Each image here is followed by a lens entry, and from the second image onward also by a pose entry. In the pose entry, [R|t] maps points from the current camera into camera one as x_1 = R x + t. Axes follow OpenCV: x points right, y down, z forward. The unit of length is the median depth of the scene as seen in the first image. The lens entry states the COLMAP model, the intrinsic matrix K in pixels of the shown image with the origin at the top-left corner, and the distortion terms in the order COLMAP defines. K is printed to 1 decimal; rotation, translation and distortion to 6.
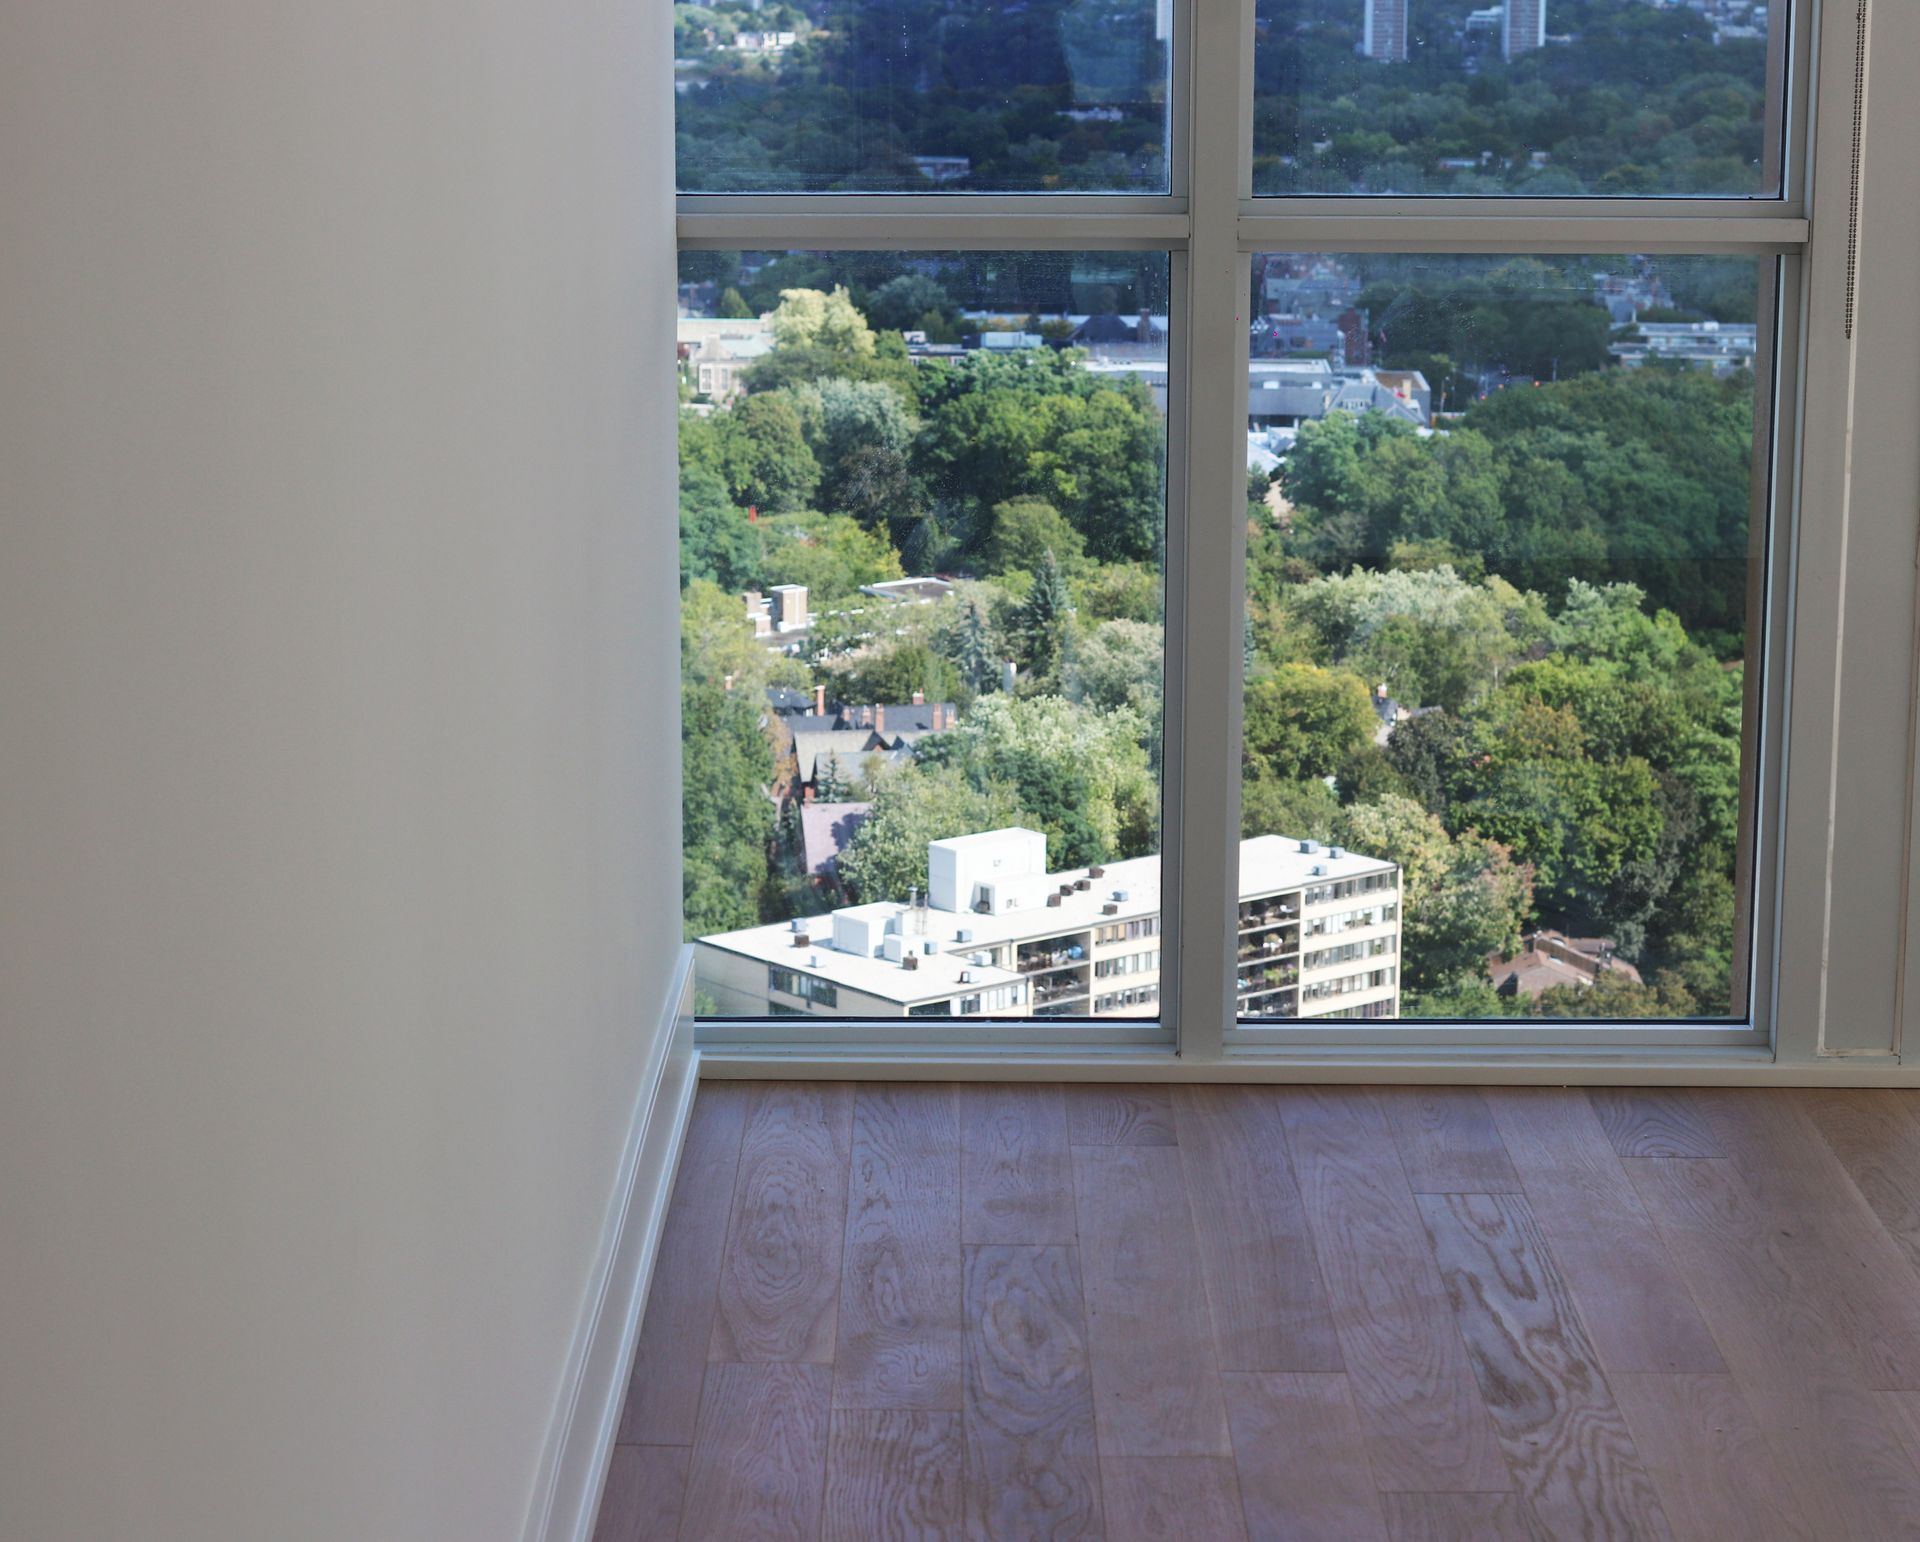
lens RADIAL K [[4440.0, 0, 952.7], [0, 4440.0, 776.4], [0, 0, 1]] dist [-0.043487, 0.000000]
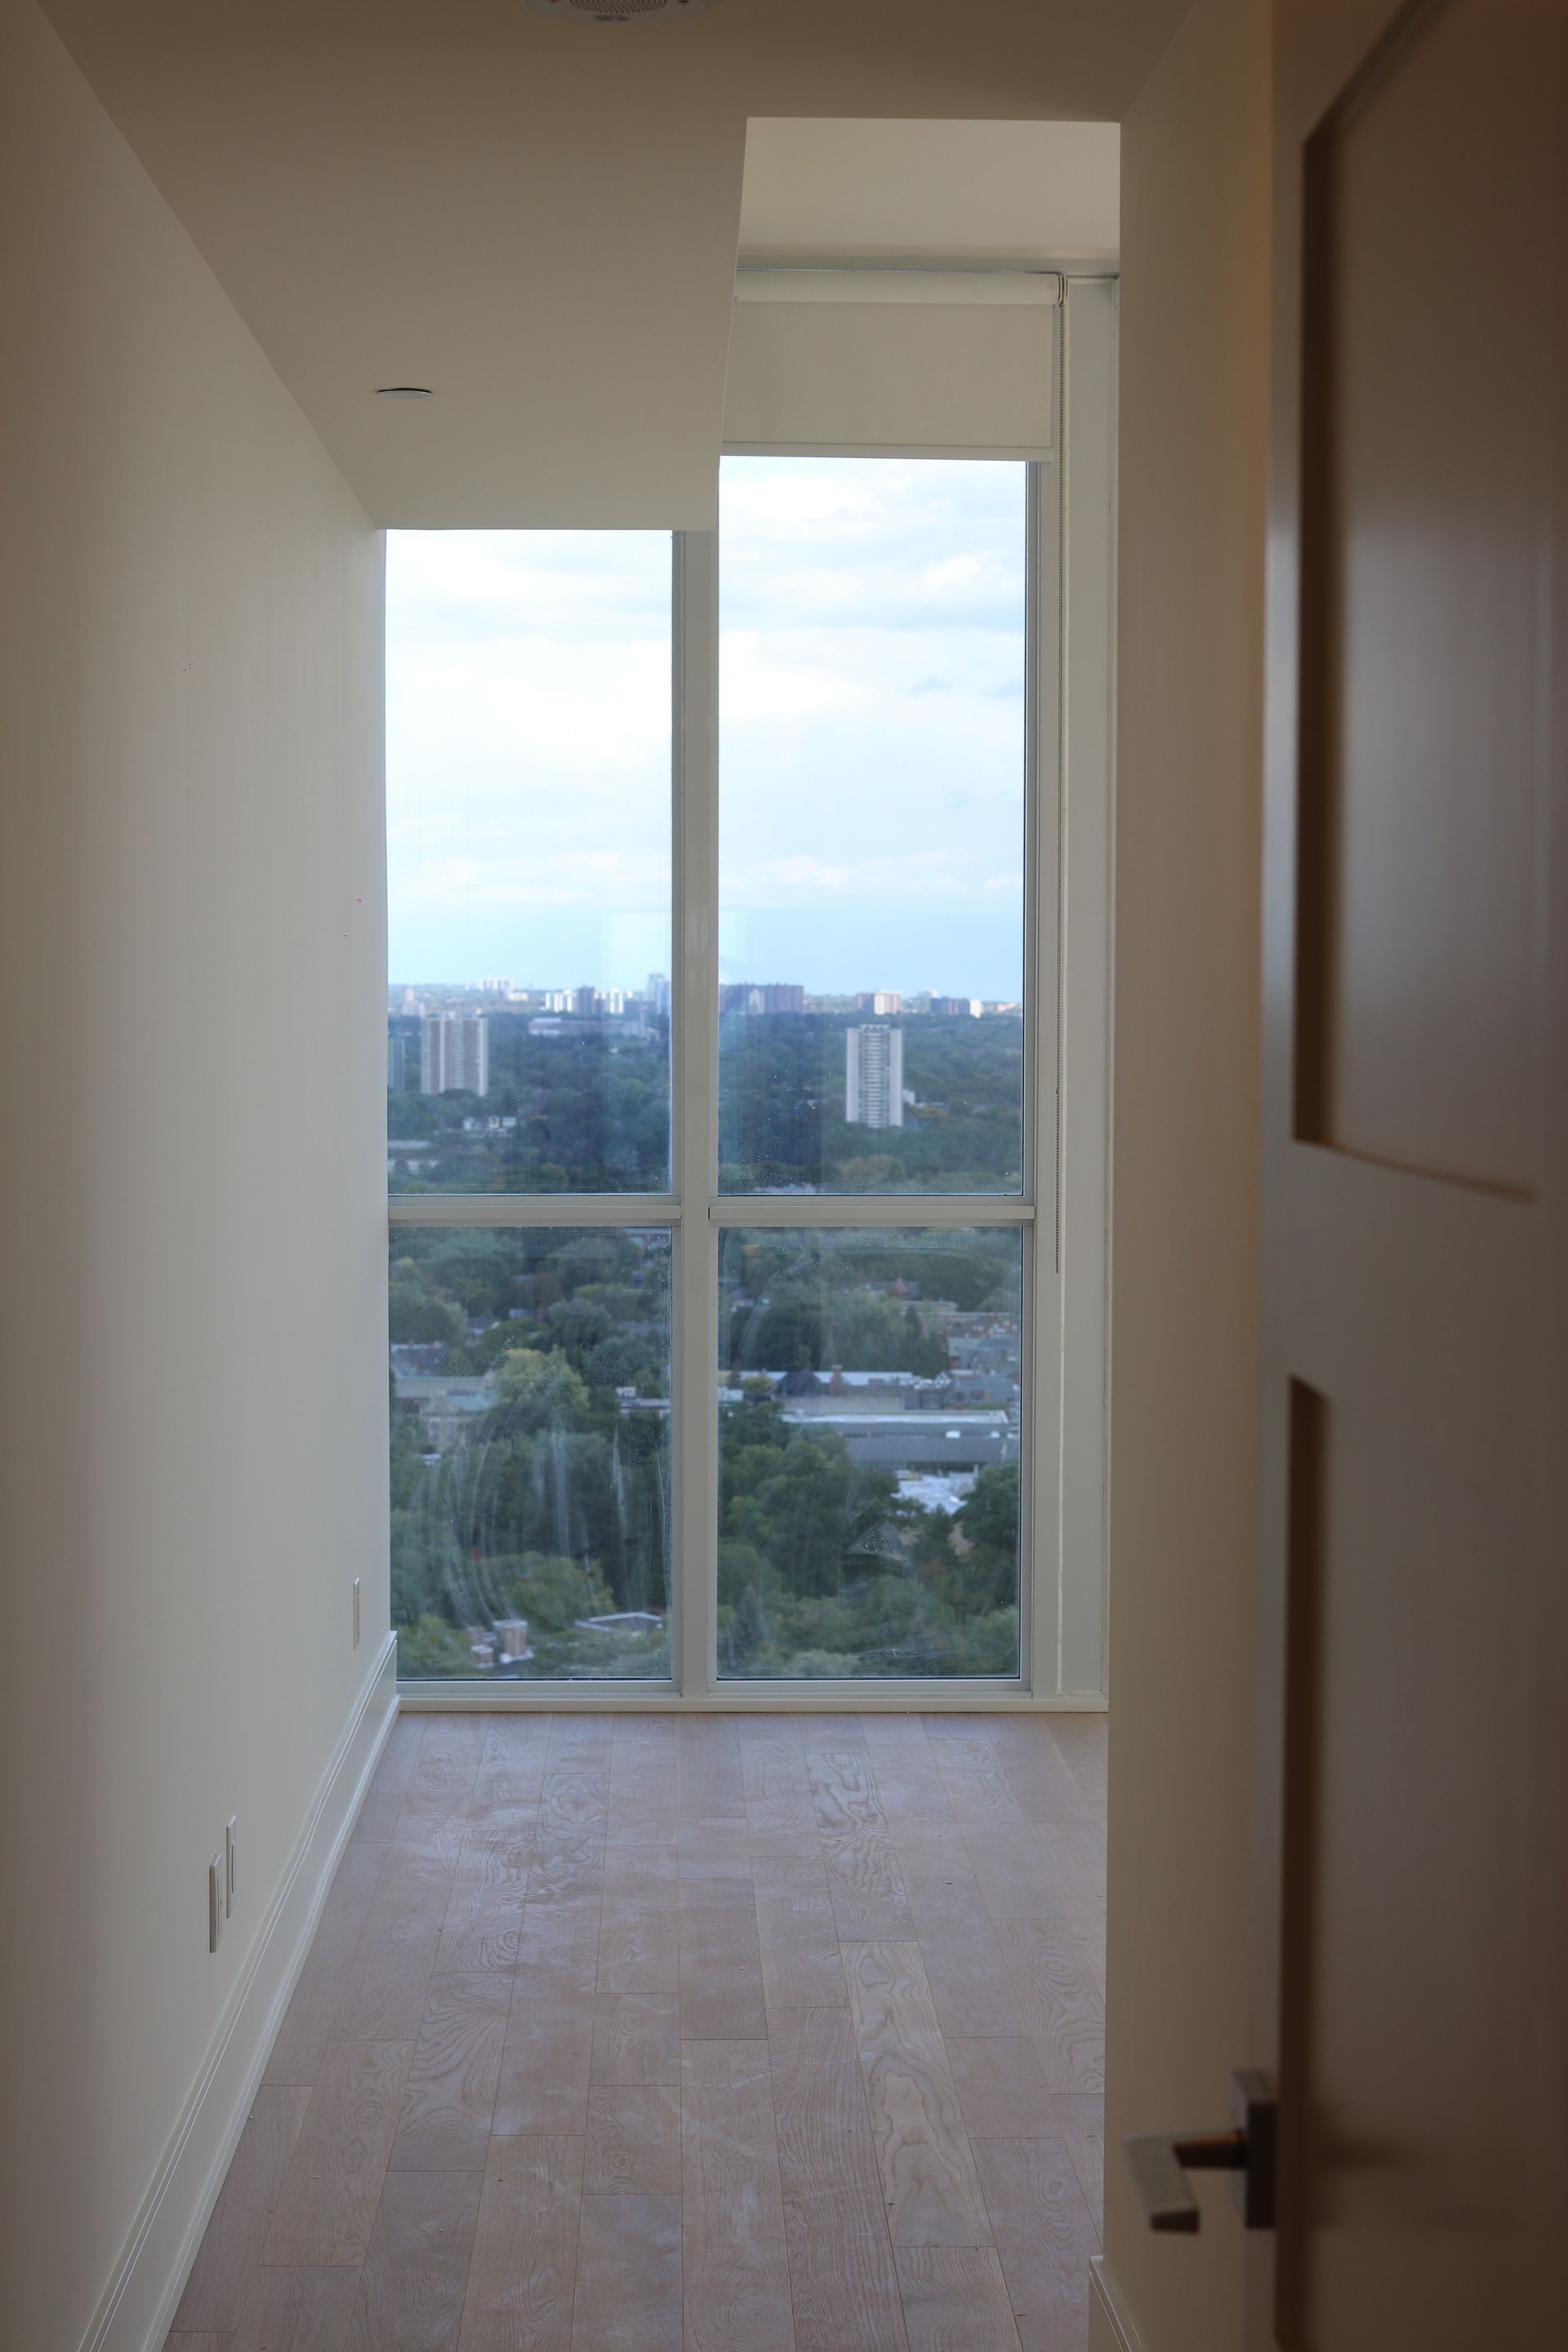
lens RADIAL K [[4113.1, 0, 784.7], [0, 4113.1, 1182.9], [0, 0, 1]] dist [-0.064349, 0.000000]
pose [[0.999552, -0.003237, 0.029766, 0.010467], [0.007647, 0.988768, -0.149261, 0.024550], [-0.028949, 0.149422, 0.988350, -0.138782]]
